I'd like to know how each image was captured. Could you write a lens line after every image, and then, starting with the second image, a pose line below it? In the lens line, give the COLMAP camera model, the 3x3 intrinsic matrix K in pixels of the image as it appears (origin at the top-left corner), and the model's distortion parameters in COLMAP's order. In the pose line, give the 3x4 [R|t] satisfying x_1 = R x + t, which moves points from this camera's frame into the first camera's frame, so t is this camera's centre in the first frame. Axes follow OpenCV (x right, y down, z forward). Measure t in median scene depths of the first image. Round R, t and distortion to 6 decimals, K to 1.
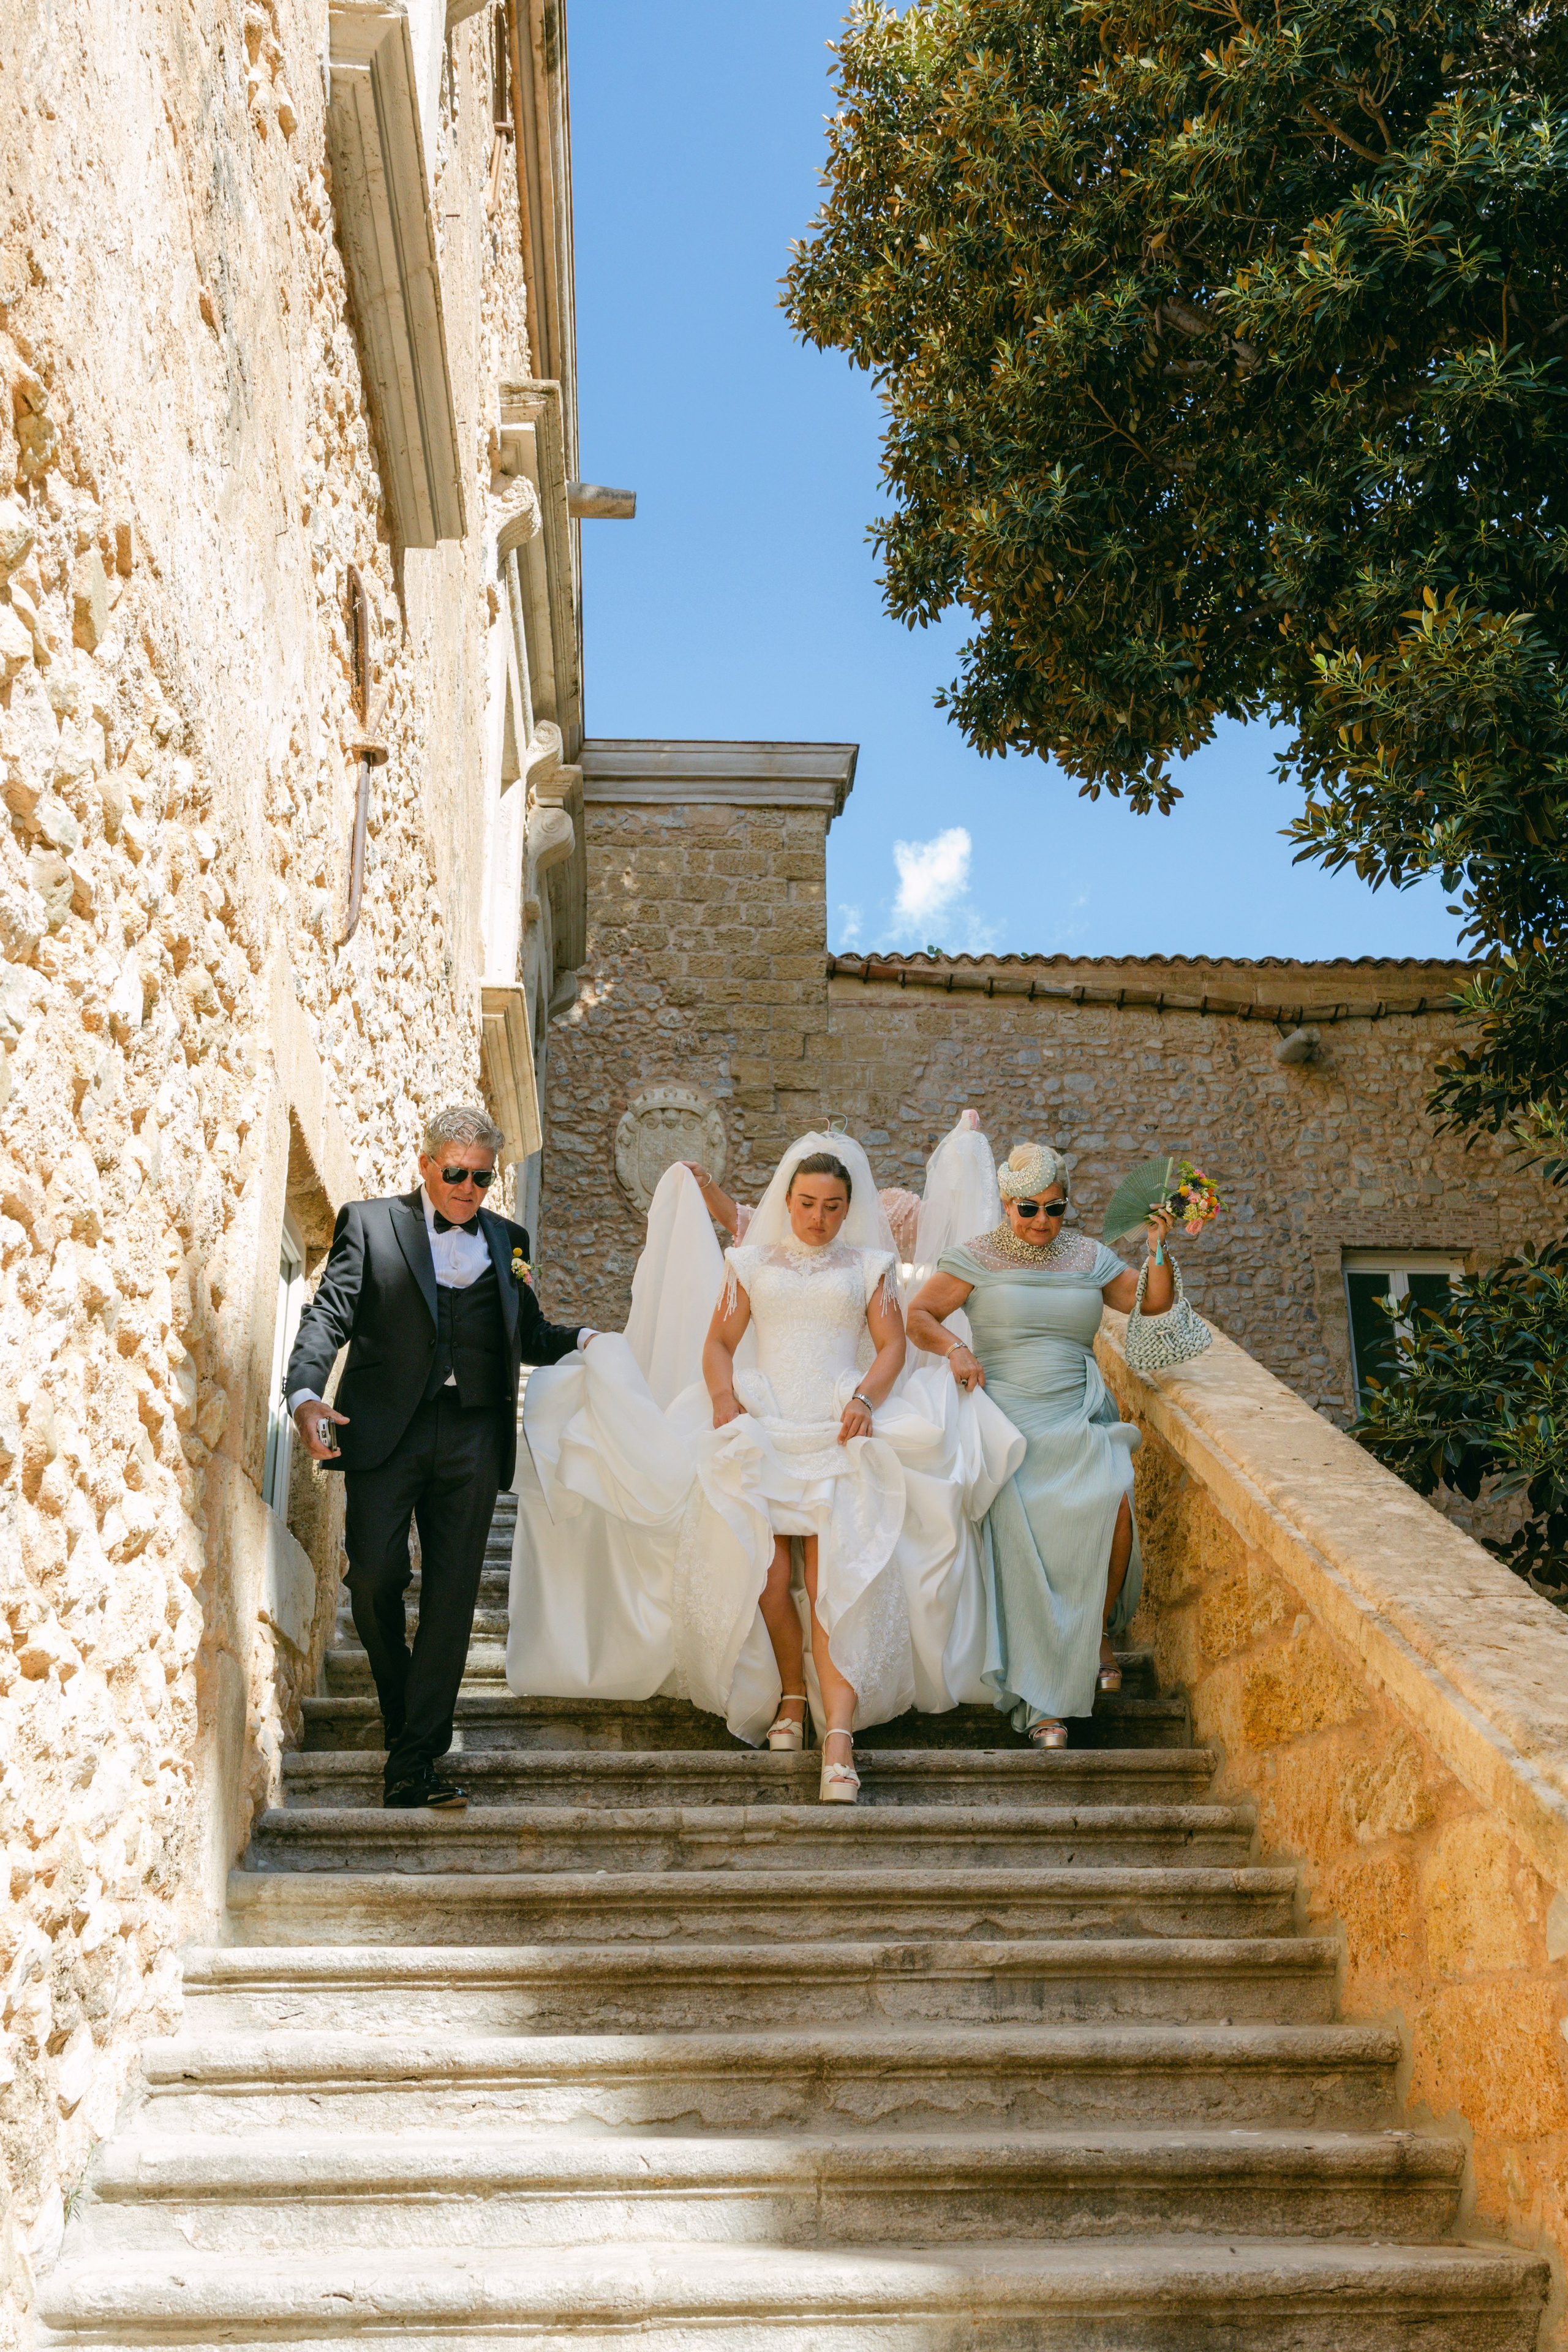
lens RADIAL K [[2327.9, 0, 784.0], [0, 2327.9, 1176.0], [0, 0, 1]] dist [0.021080, 0.023454]
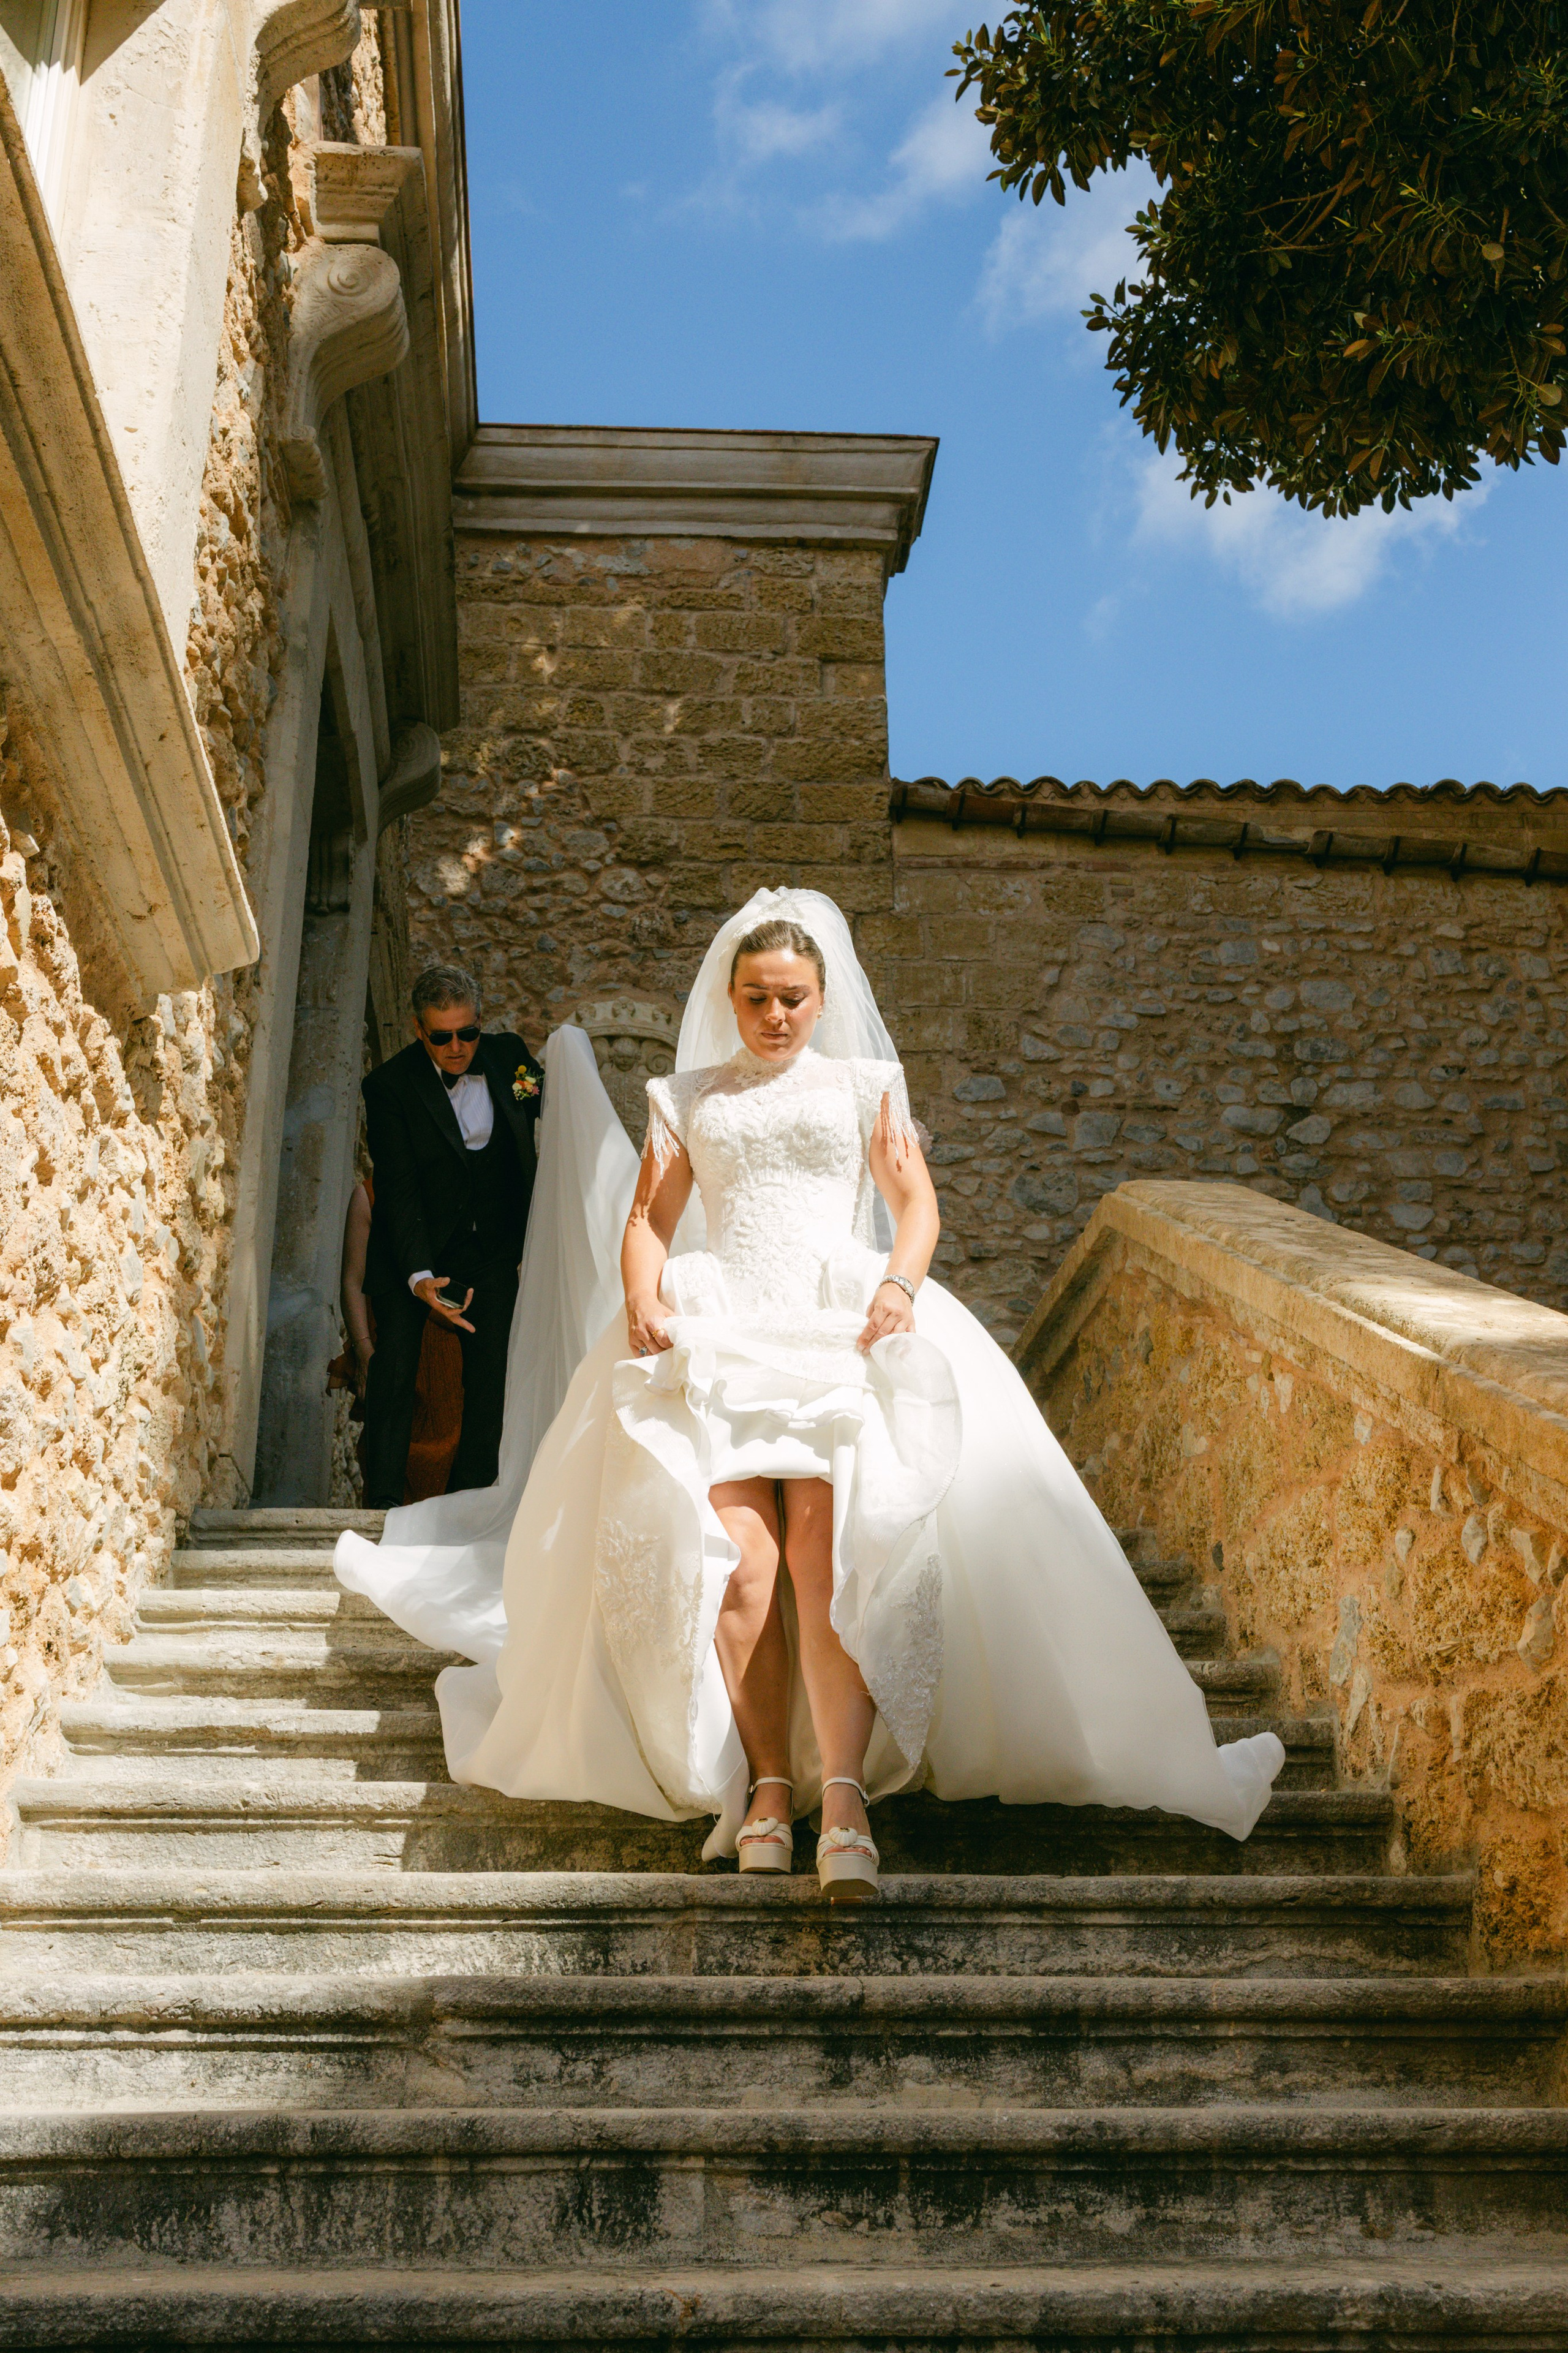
lens RADIAL K [[2328.7, 0, 784.0], [0, 2328.7, 1176.5], [0, 0, 1]] dist [0.021080, 0.023454]
pose [[0.999750, -0.002119, 0.022246, -0.021677], [0.002668, 0.999692, -0.024664, 0.019030], [-0.022187, 0.024717, 0.999448, 0.417354]]
